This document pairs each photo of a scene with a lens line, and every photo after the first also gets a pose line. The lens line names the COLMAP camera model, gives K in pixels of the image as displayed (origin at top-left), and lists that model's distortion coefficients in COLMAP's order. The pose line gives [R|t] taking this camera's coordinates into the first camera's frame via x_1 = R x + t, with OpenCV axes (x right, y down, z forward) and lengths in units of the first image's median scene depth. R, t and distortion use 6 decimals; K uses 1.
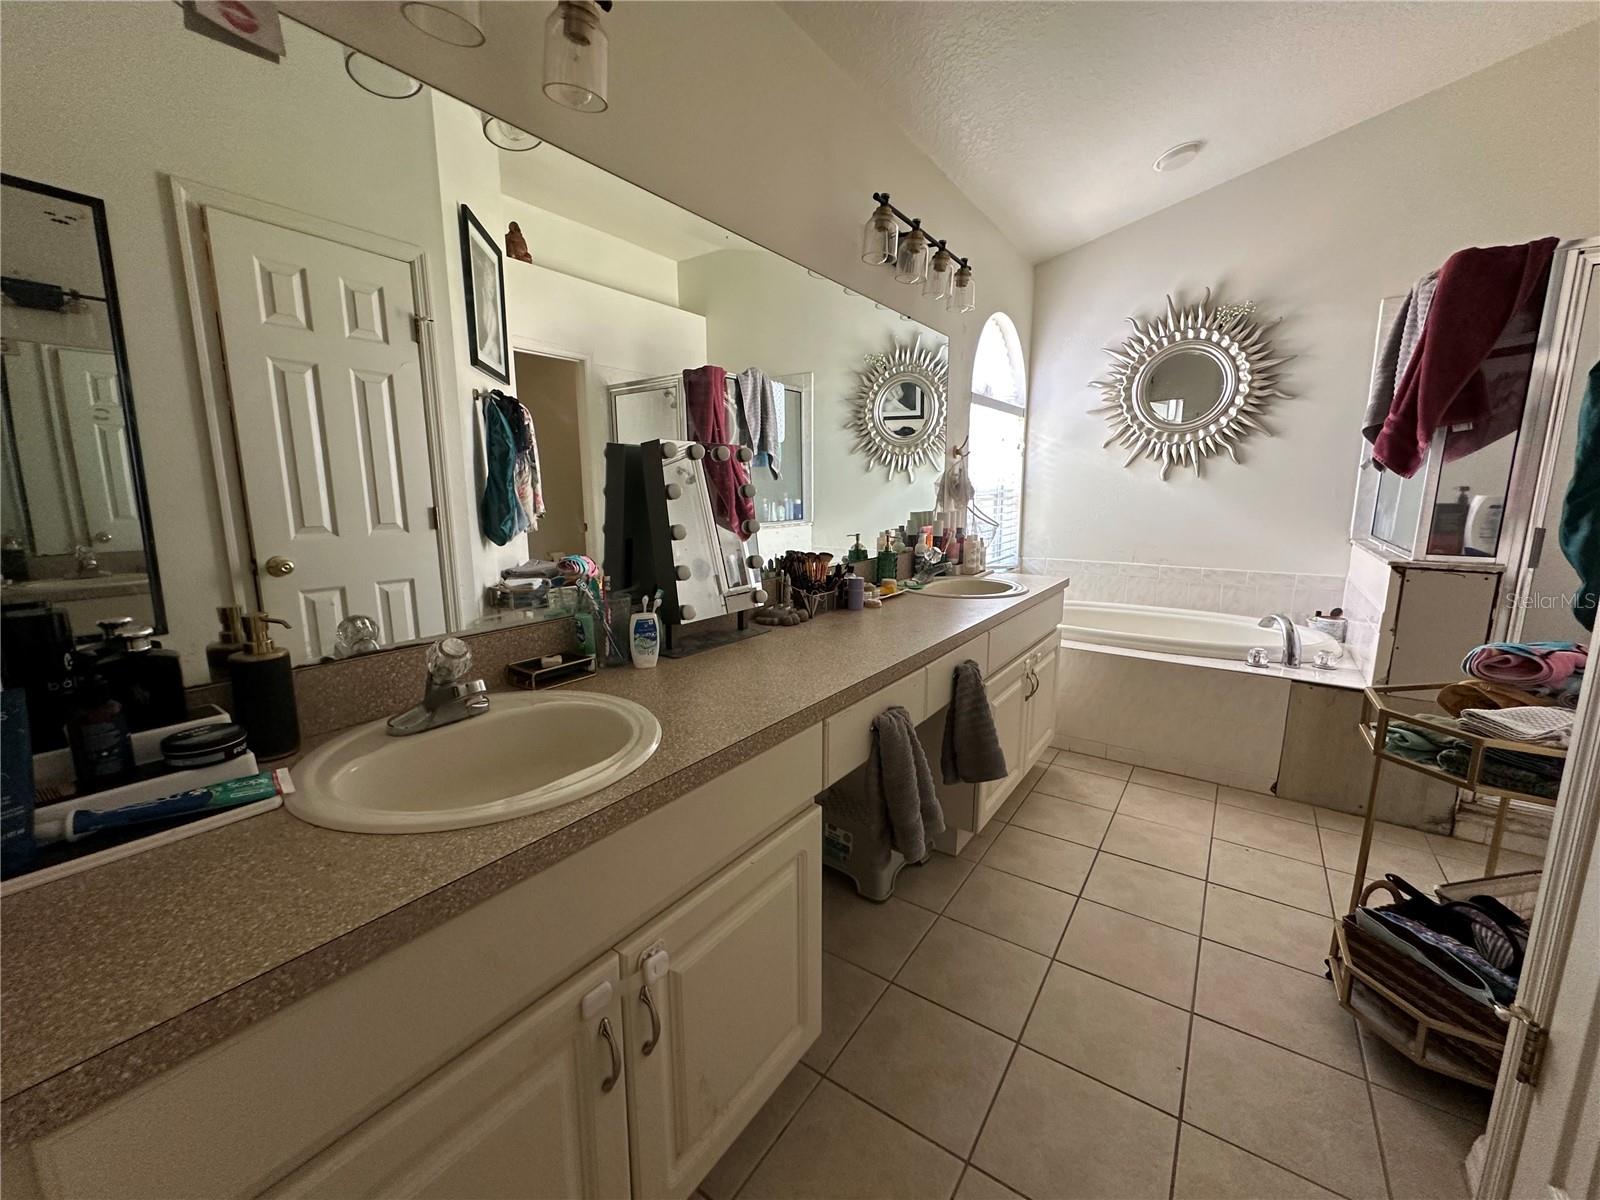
lens RADIAL K [[640.1, 0, 800.5], [0, 640.1, 597.9], [0, 0, 1]] dist [-0.003468, -0.000705]
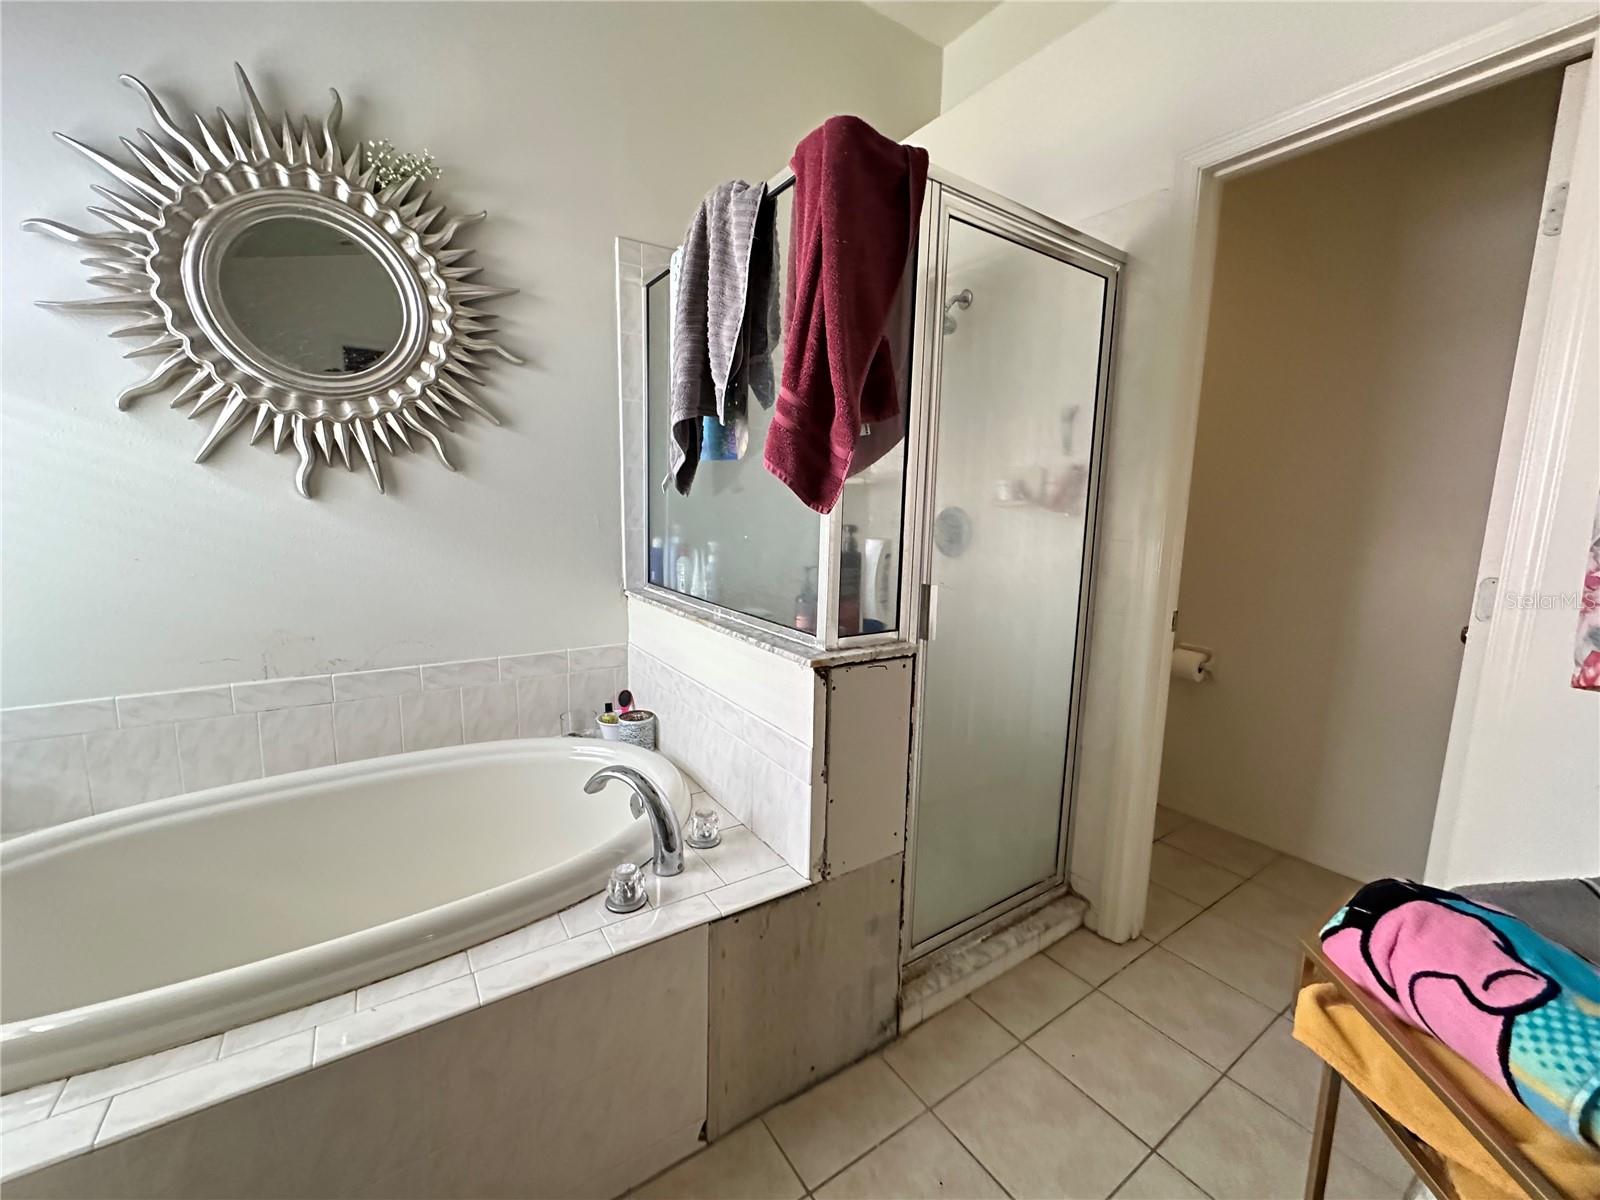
lens RADIAL K [[640.1, 0, 803.5], [0, 640.1, 598.3], [0, 0, 1]] dist [-0.003468, -0.000705]
pose [[0.359051, -0.125648, 0.924822, 0.278063], [0.136090, 0.987354, 0.081309, -0.106938], [-0.923343, 0.096665, 0.371610, 0.537454]]
